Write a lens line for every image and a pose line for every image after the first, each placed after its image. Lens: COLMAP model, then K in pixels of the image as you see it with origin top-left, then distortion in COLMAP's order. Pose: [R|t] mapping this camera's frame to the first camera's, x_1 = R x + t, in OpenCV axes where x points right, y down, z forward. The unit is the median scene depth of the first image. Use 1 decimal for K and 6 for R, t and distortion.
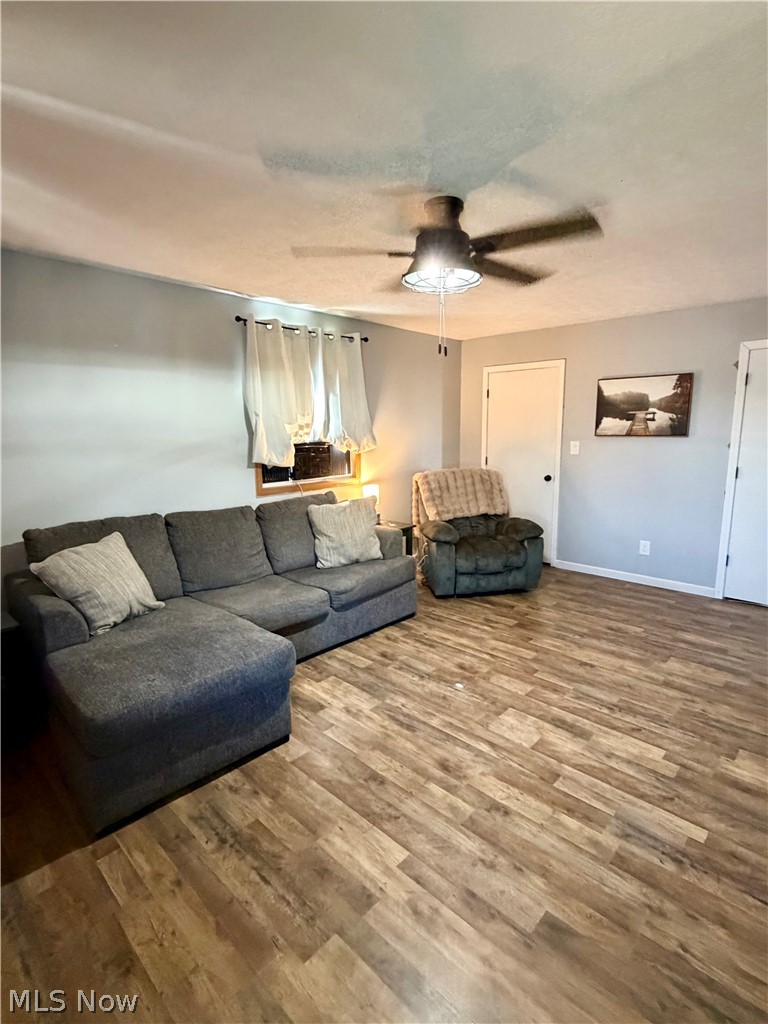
lens RADIAL K [[503.0, 0, 385.7], [0, 503.0, 515.8], [0, 0, 1]] dist [0.001501, -0.000573]
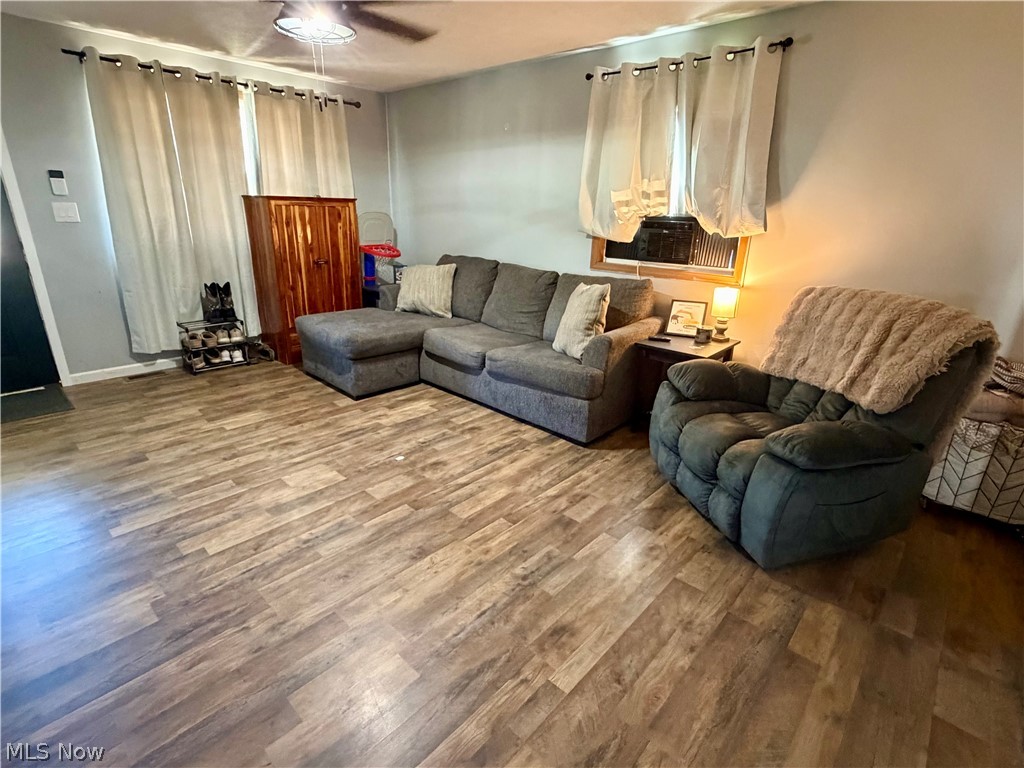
lens RADIAL K [[503.0, 0, 509.2], [0, 503.0, 386.2], [0, 0, 1]] dist [0.001501, -0.000573]
pose [[0.006966, 0.341937, -0.939697, 0.996105], [-0.201339, 0.920955, 0.333624, -0.162897], [0.979497, 0.186874, 0.075261, 1.072247]]
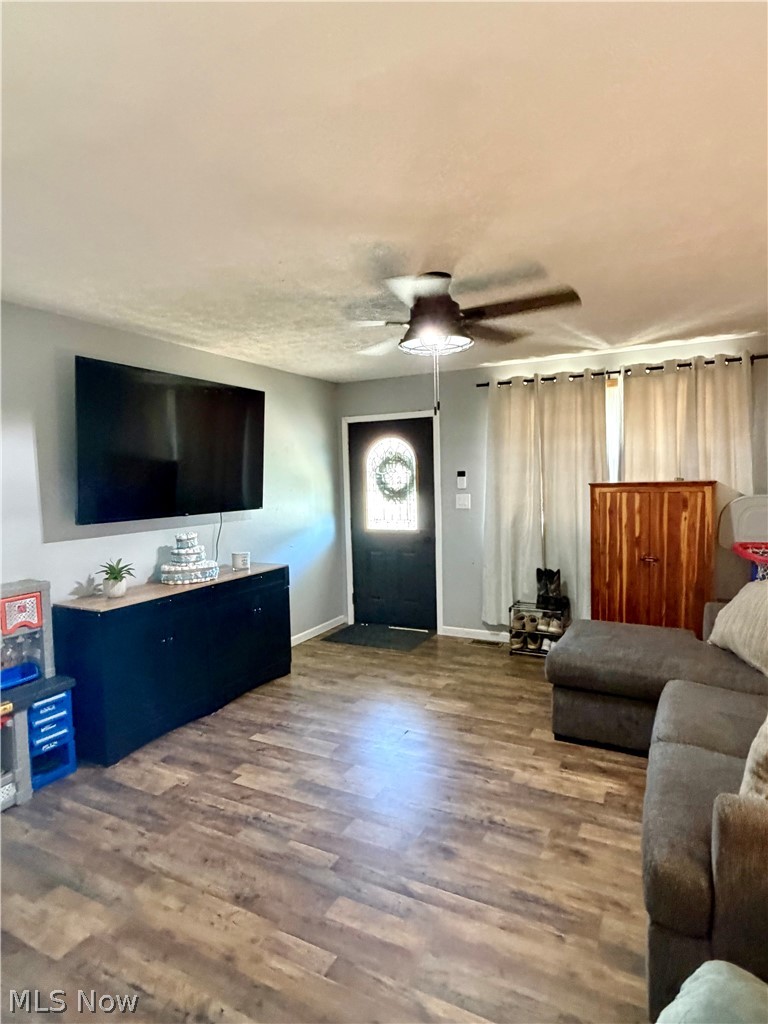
lens RADIAL K [[576.2, 0, 383.0], [0, 576.2, 513.4], [0, 0, 1]] dist [0.002593, -0.001988]
pose [[-0.962771, 0.050701, -0.265523, 0.418478], [-0.012595, 0.972773, 0.231418, -0.297947], [0.270026, 0.226146, -0.935919, 1.629599]]
